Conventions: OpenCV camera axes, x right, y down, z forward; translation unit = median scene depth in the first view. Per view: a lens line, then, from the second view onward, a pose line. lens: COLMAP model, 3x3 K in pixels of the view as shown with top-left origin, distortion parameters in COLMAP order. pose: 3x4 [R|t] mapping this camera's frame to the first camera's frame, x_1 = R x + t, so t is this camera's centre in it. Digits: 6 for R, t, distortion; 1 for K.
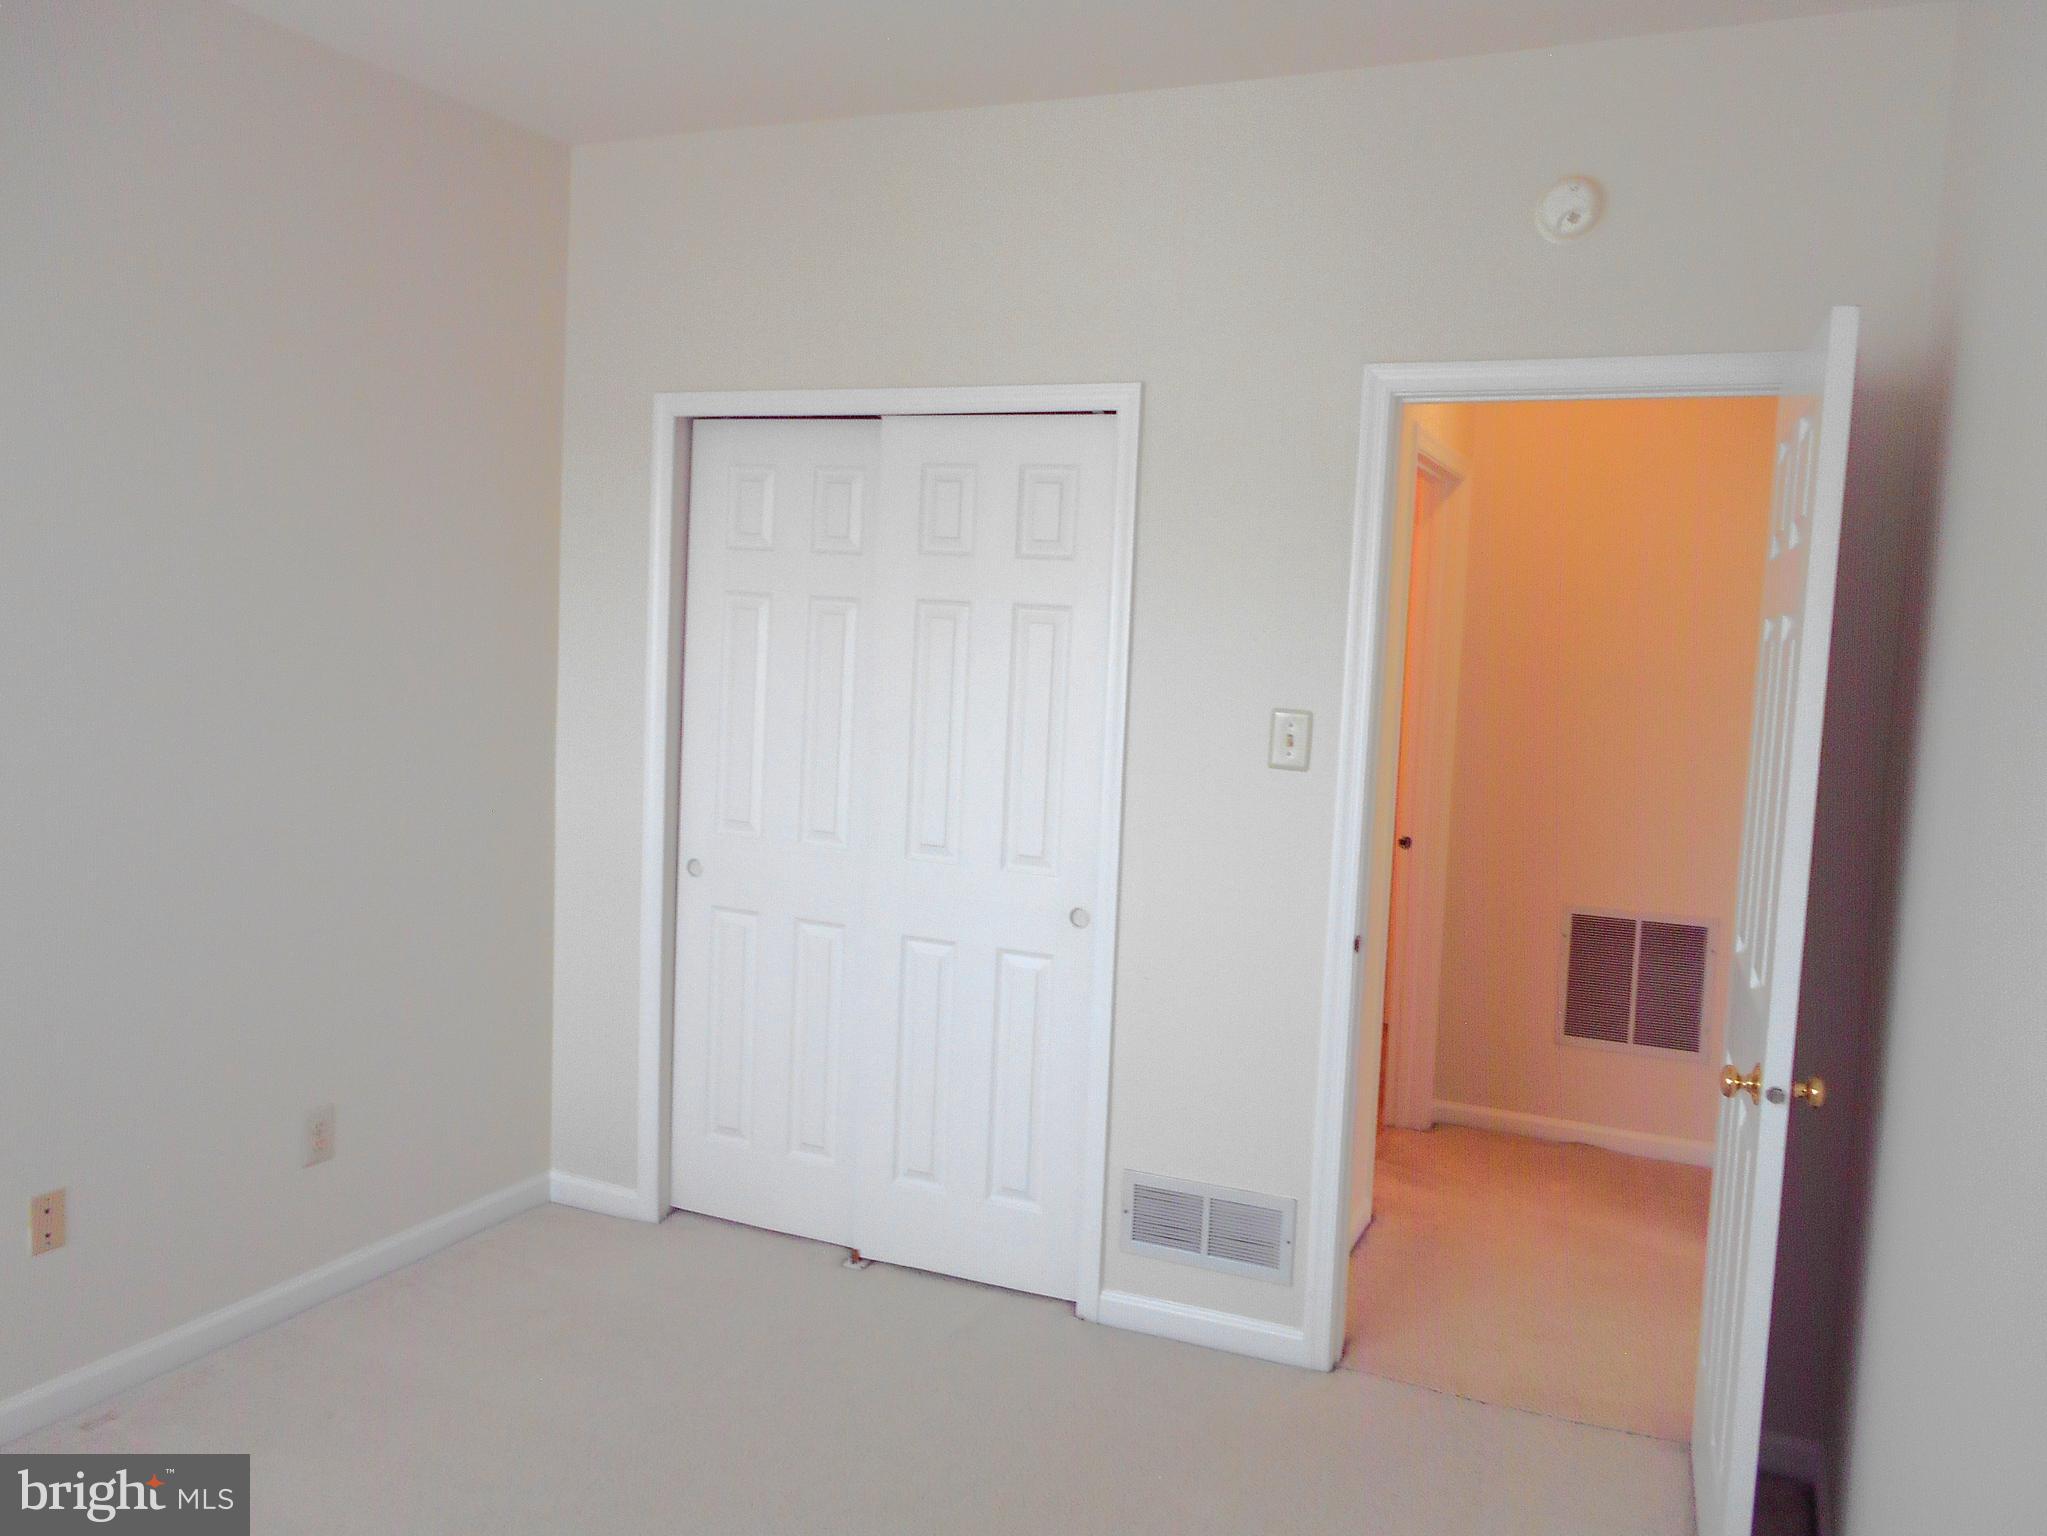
lens RADIAL K [[1653.9, 0, 1023.5], [0, 1653.9, 768.0], [0, 0, 1]] dist [-0.027326, 0.000128]
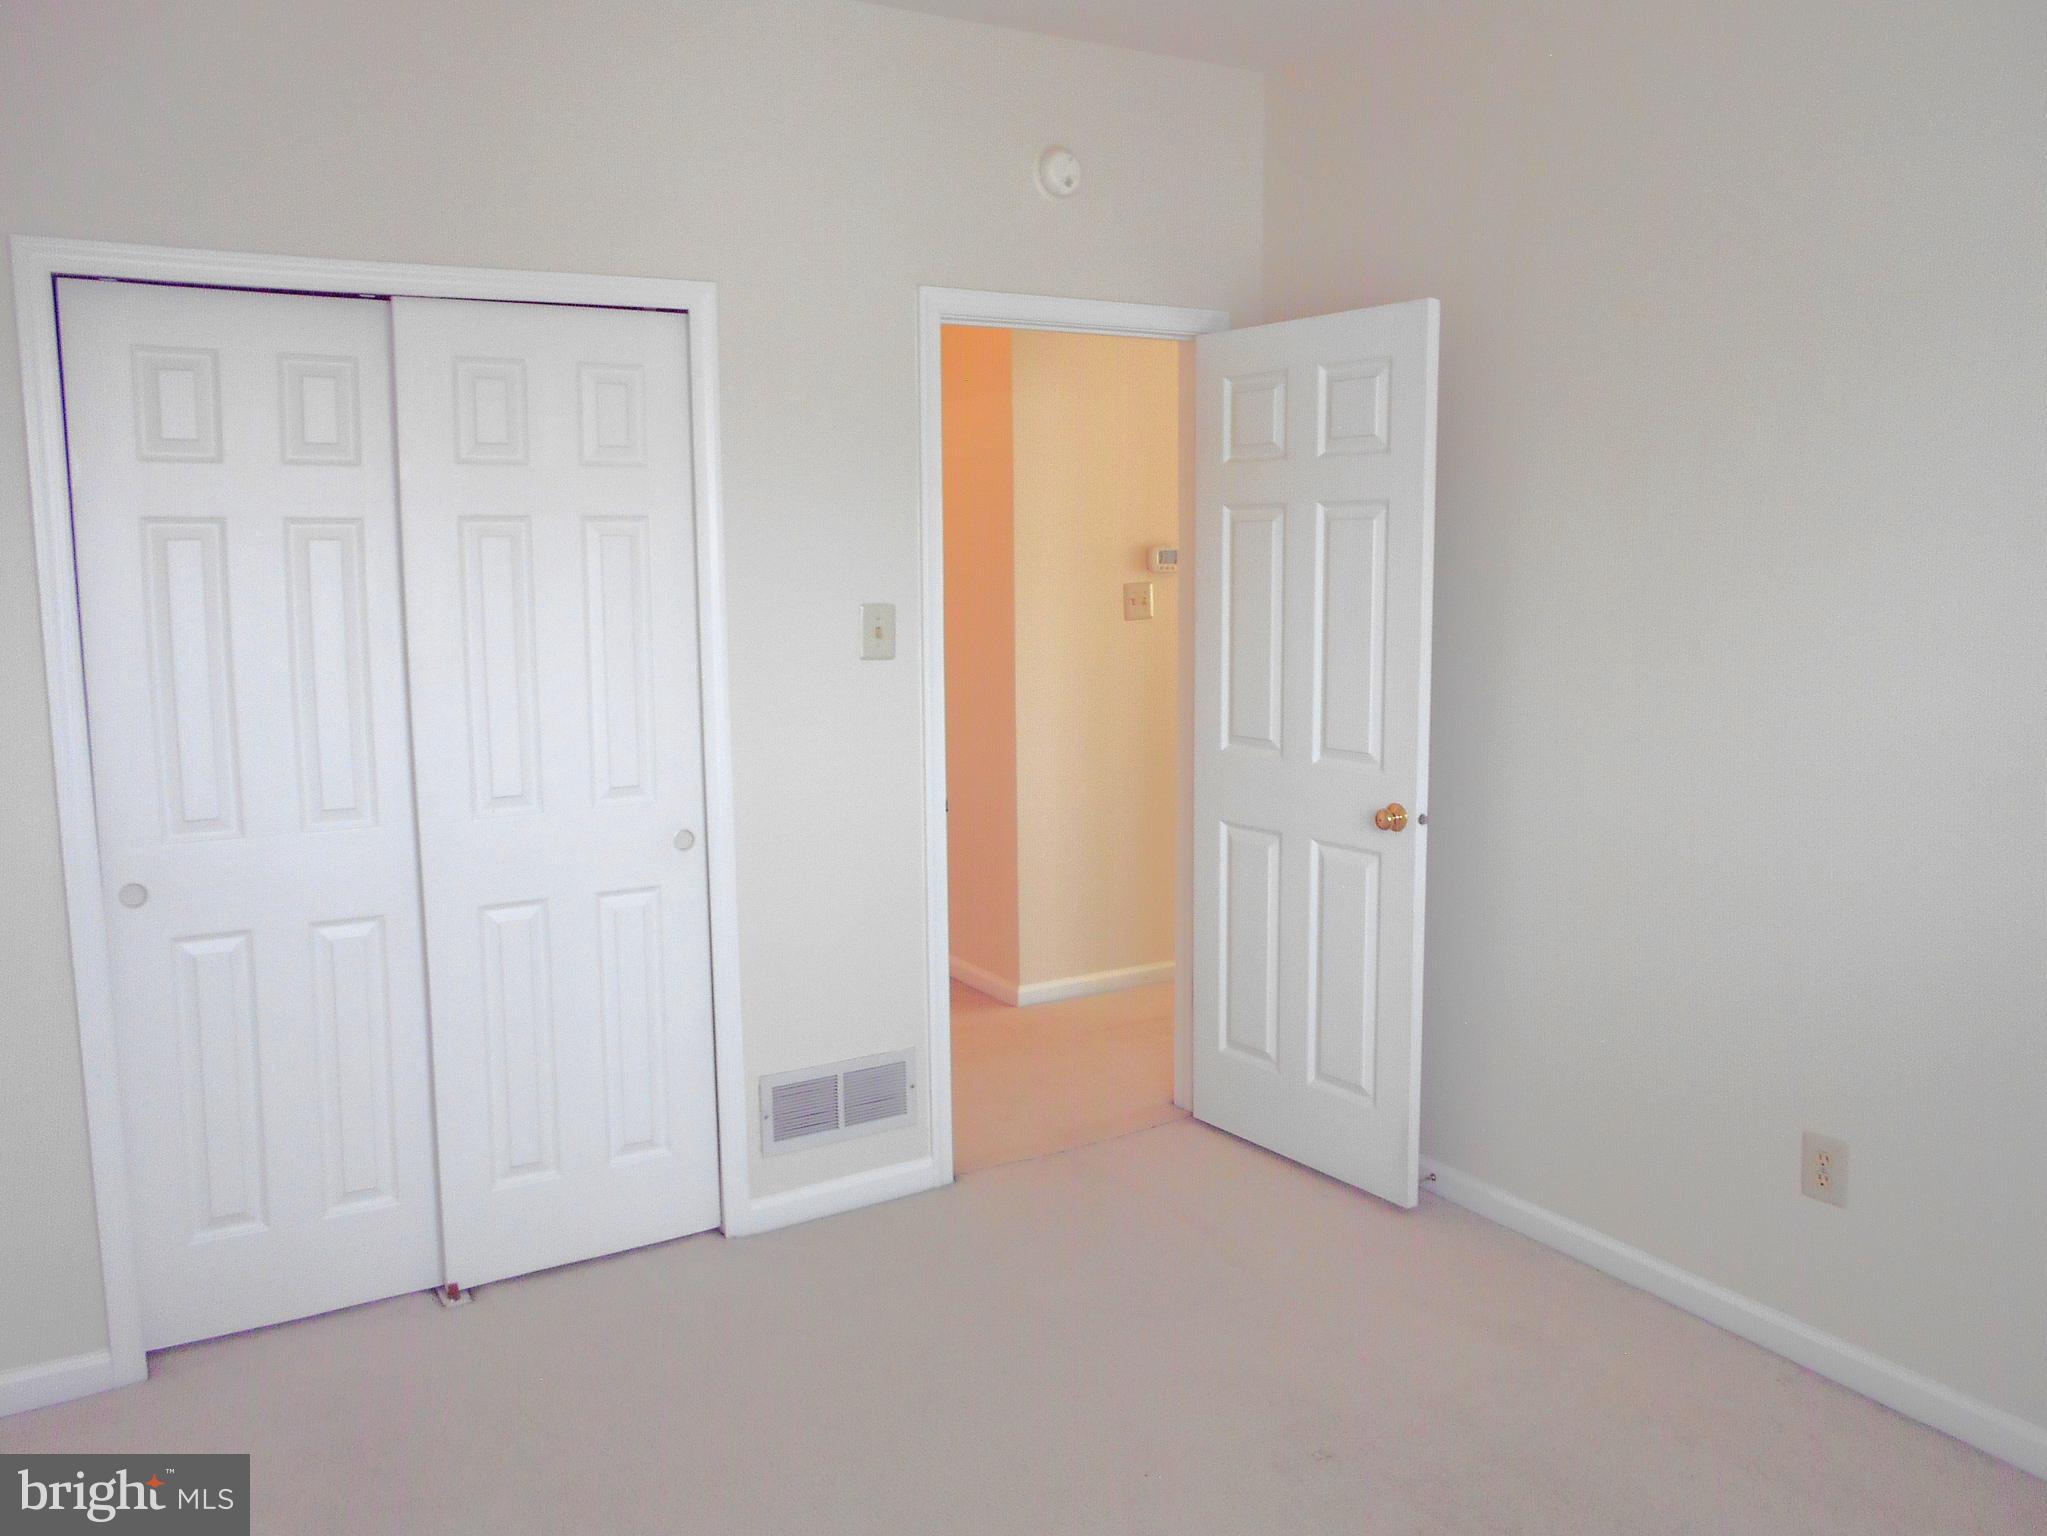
lens RADIAL K [[1566.9, 0, 1024.4], [0, 1566.9, 696.8], [0, 0, 1]] dist [-0.027089, 0.002338]
pose [[0.580830, -0.131070, 0.803403, -0.581867], [0.103752, 0.990823, 0.086637, -0.051376], [-0.807386, 0.033033, 0.589098, 0.306102]]
